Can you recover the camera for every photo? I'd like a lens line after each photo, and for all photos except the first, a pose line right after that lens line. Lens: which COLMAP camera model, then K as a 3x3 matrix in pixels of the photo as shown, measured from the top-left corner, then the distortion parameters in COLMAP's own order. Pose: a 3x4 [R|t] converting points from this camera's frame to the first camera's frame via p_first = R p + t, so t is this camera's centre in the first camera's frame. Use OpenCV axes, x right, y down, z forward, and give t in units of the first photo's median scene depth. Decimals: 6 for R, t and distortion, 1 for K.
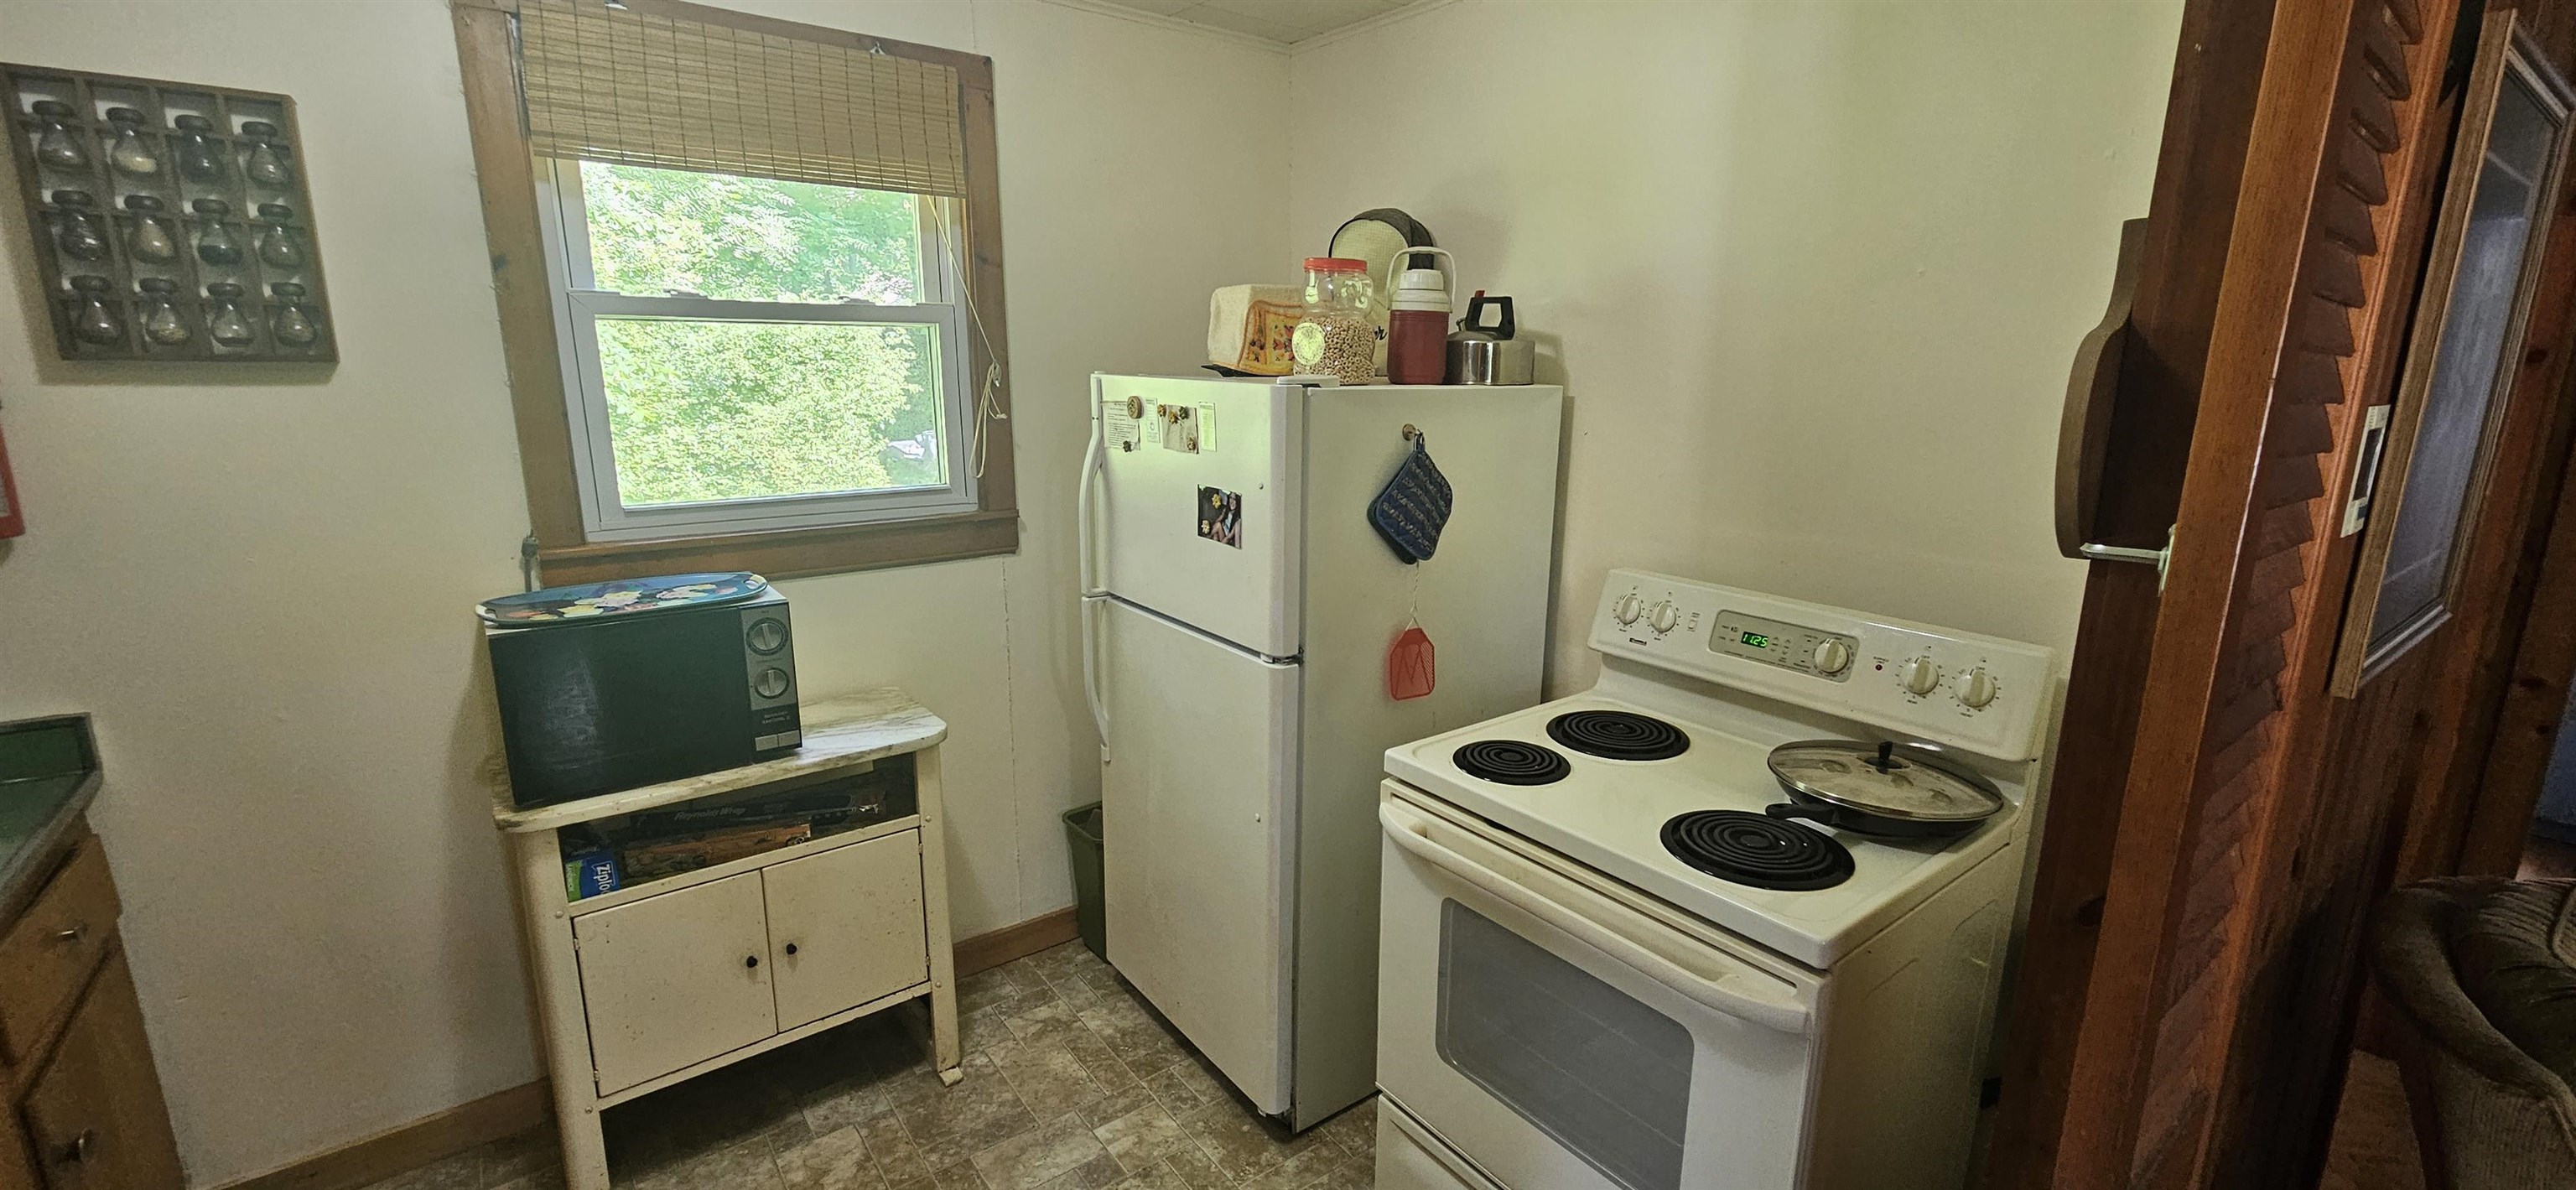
lens RADIAL K [[1065.8, 0, 1301.3], [0, 1065.8, 593.2], [0, 0, 1]] dist [0.000375, 0.000336]
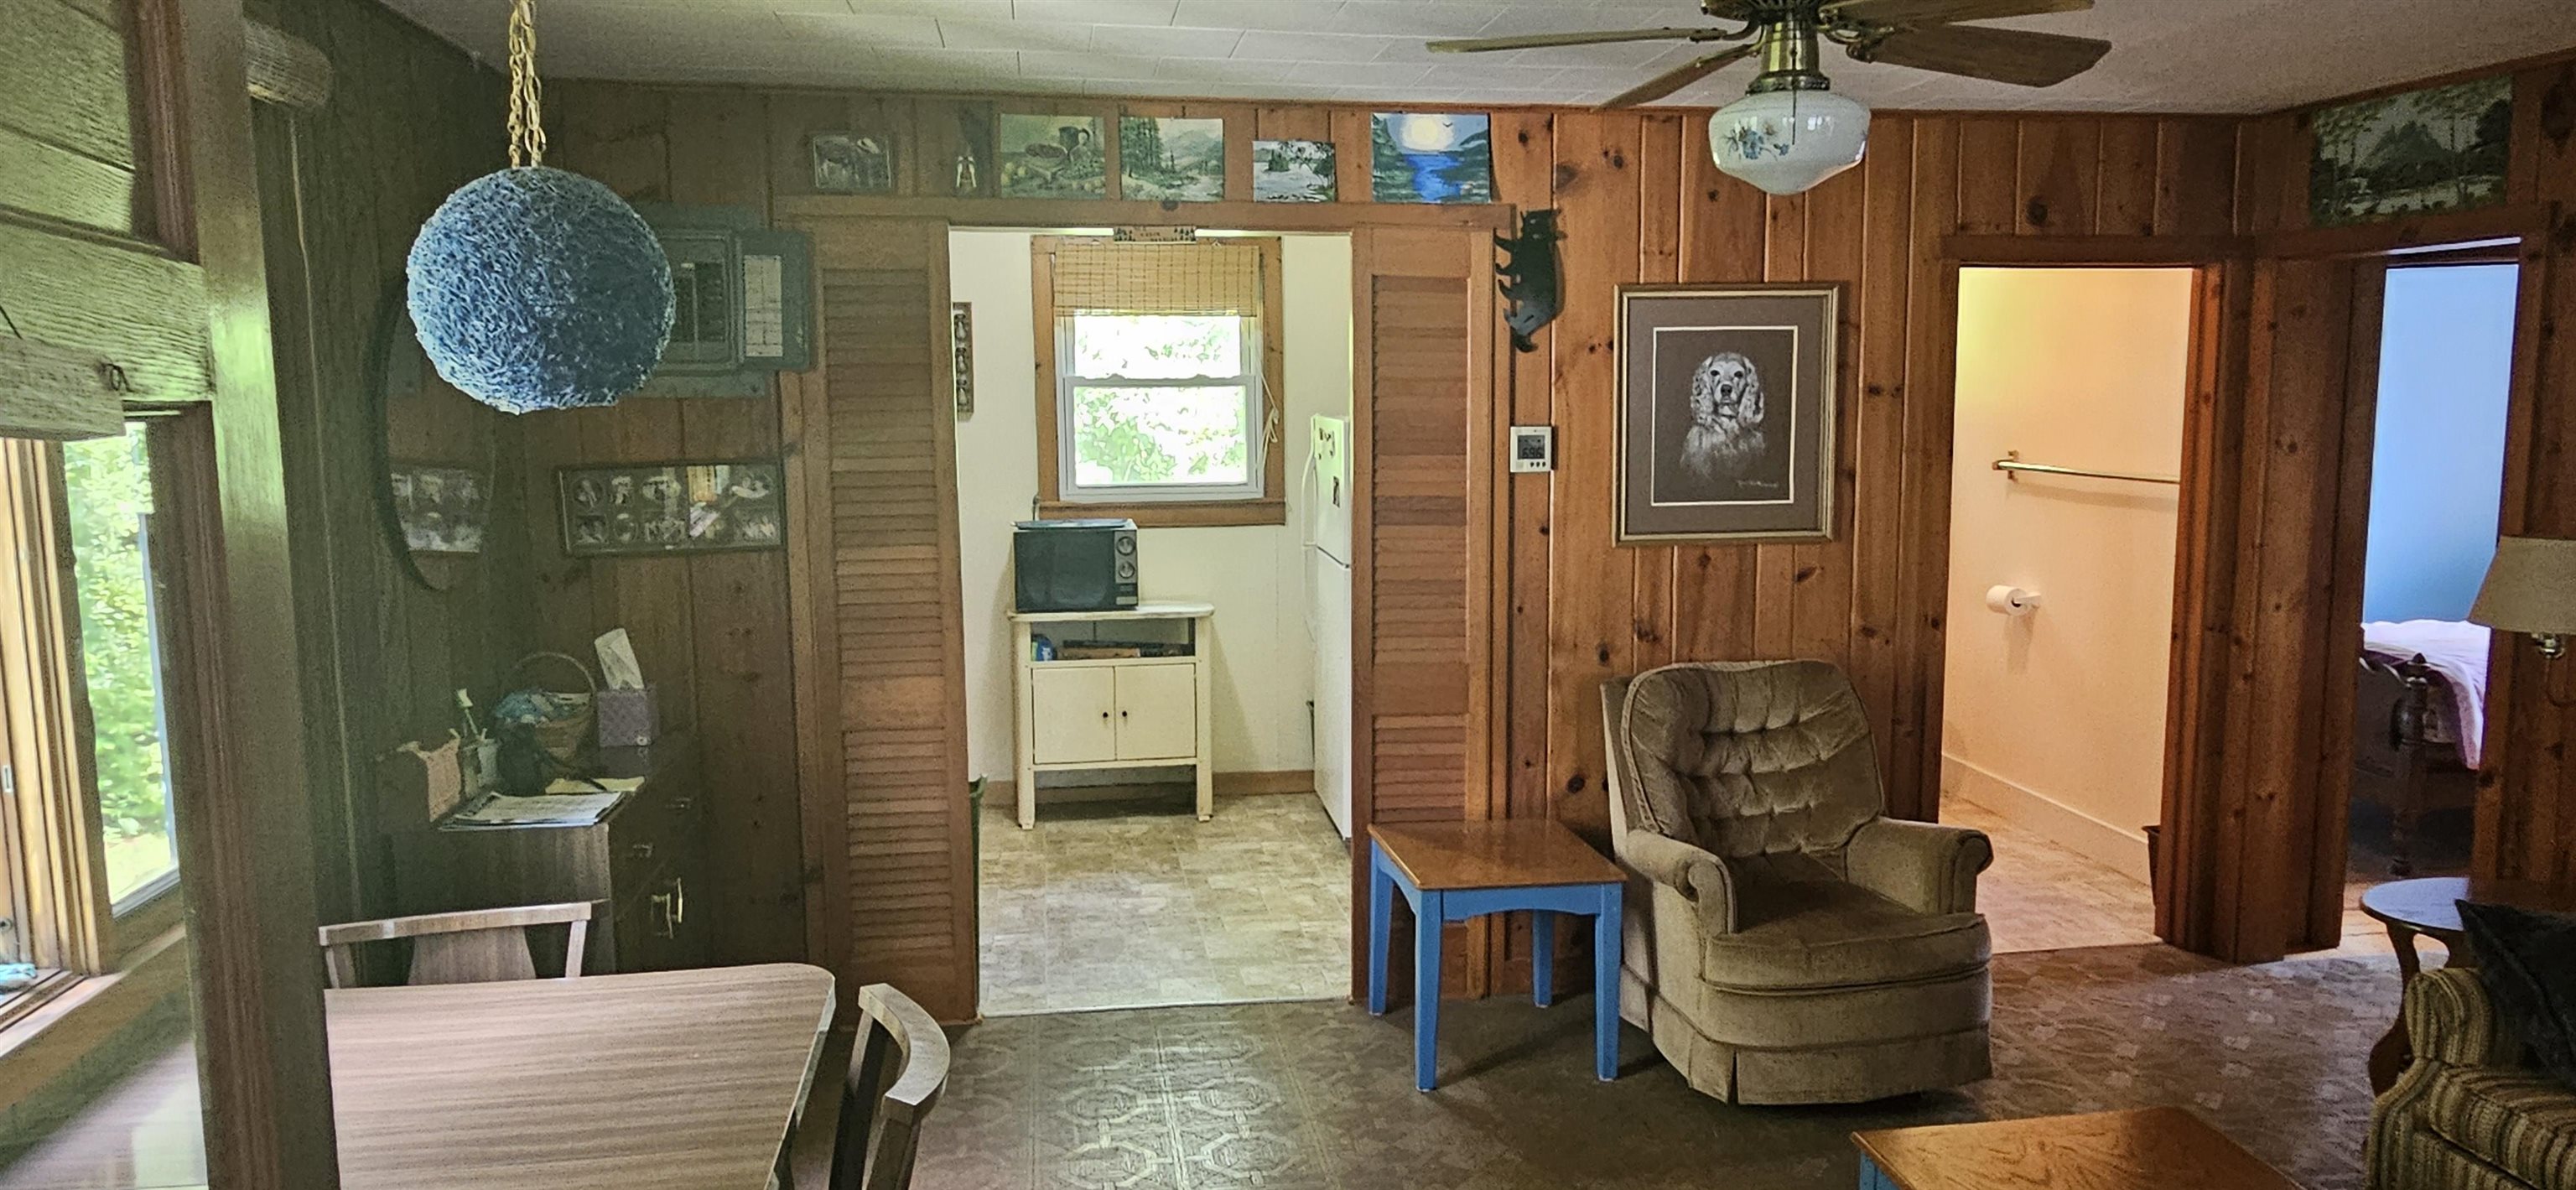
lens RADIAL K [[1702.4, 0, 1302.8], [0, 1702.4, 588.9], [0, 0, 1]] dist [0.002358, 0.002952]
pose [[0.877048, 0.044330, -0.478353, 1.224526], [-0.090487, 0.993154, -0.073869, 0.303414], [0.471804, 0.108071, 0.875055, -1.509793]]
